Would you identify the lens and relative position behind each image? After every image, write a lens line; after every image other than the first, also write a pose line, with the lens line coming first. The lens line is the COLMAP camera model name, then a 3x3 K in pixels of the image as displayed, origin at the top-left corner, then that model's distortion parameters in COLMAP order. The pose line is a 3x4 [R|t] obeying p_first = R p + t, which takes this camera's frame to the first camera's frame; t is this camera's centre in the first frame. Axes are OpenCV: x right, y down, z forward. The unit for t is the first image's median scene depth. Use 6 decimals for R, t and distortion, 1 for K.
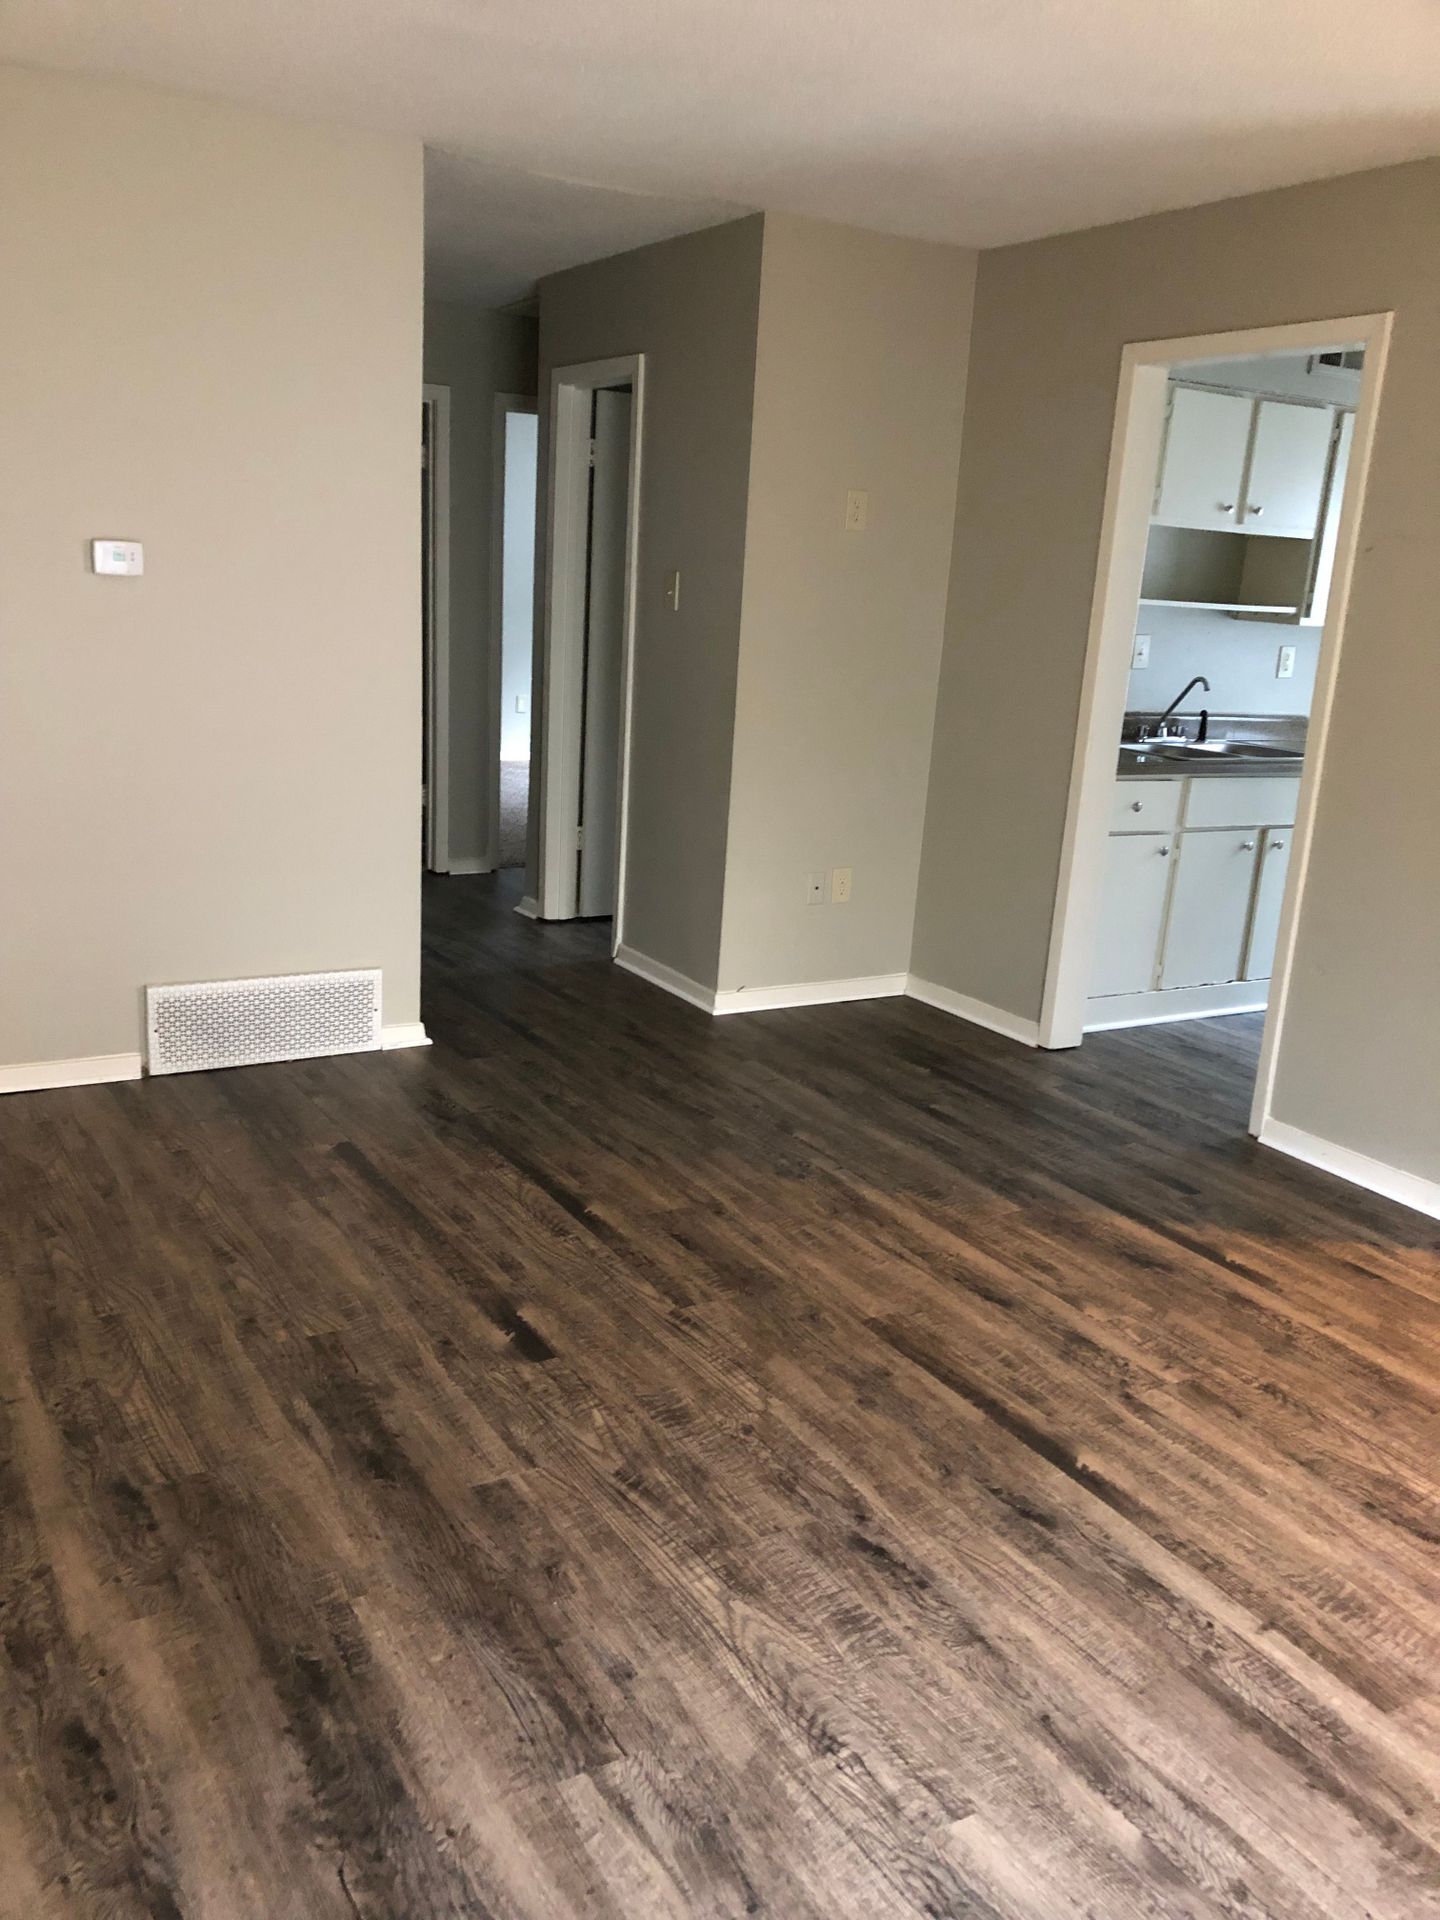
lens RADIAL K [[1571.2, 0, 725.0], [0, 1571.2, 964.6], [0, 0, 1]] dist [0.008975, 0.003966]
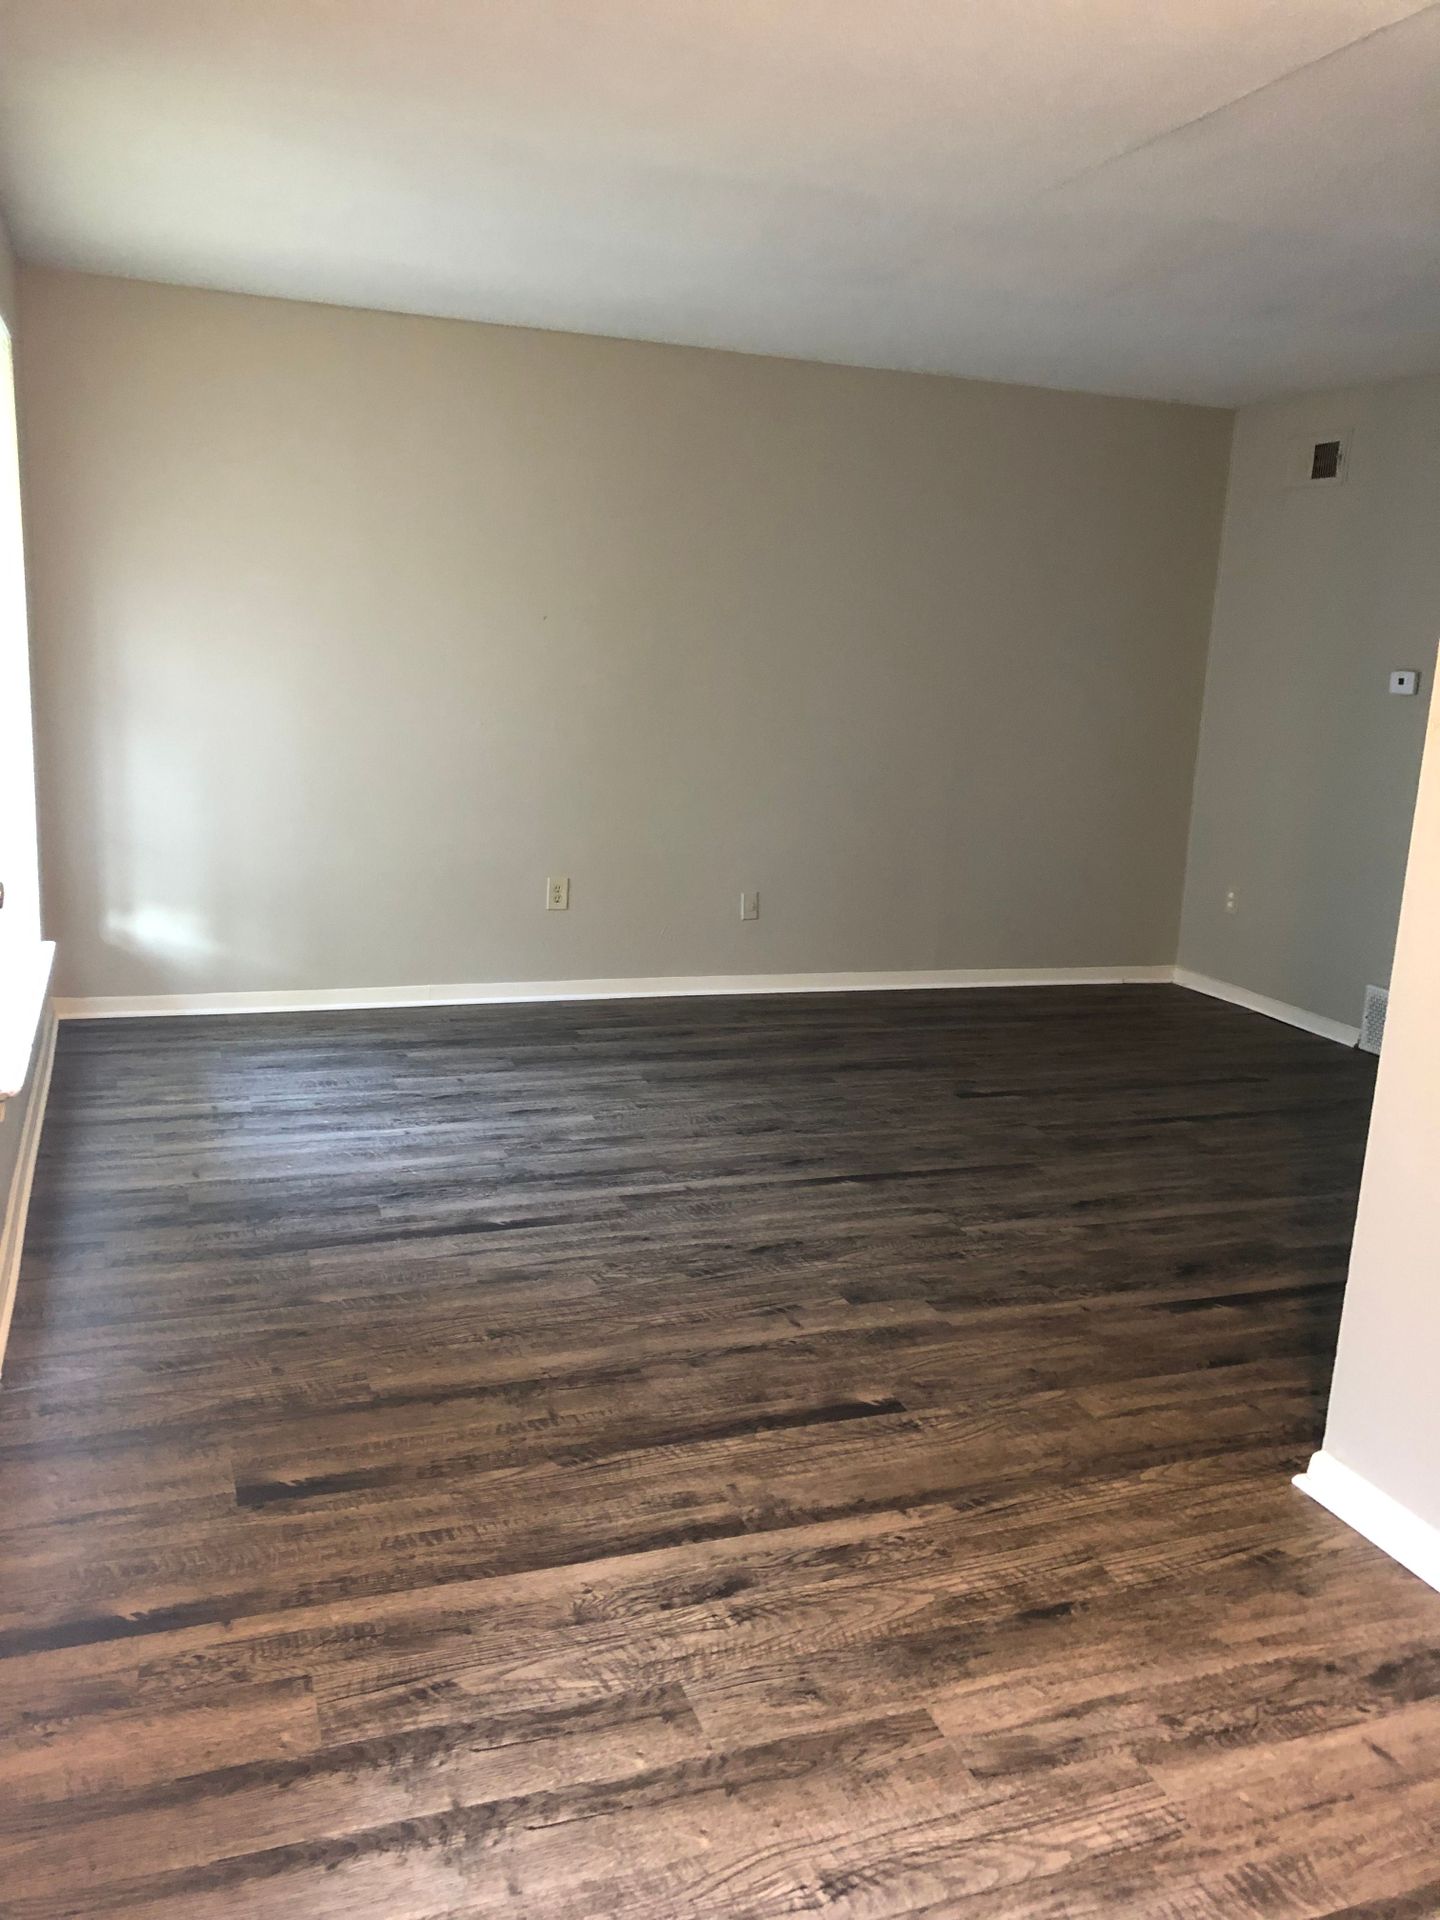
lens RADIAL K [[1571.2, 0, 725.0], [0, 1571.2, 956.0], [0, 0, 1]] dist [0.008975, 0.003966]
pose [[-0.178402, 0.127484, -0.975664, 1.656967], [-0.303000, 0.936269, 0.177741, -0.130687], [0.936143, 0.327336, -0.128405, 0.950793]]
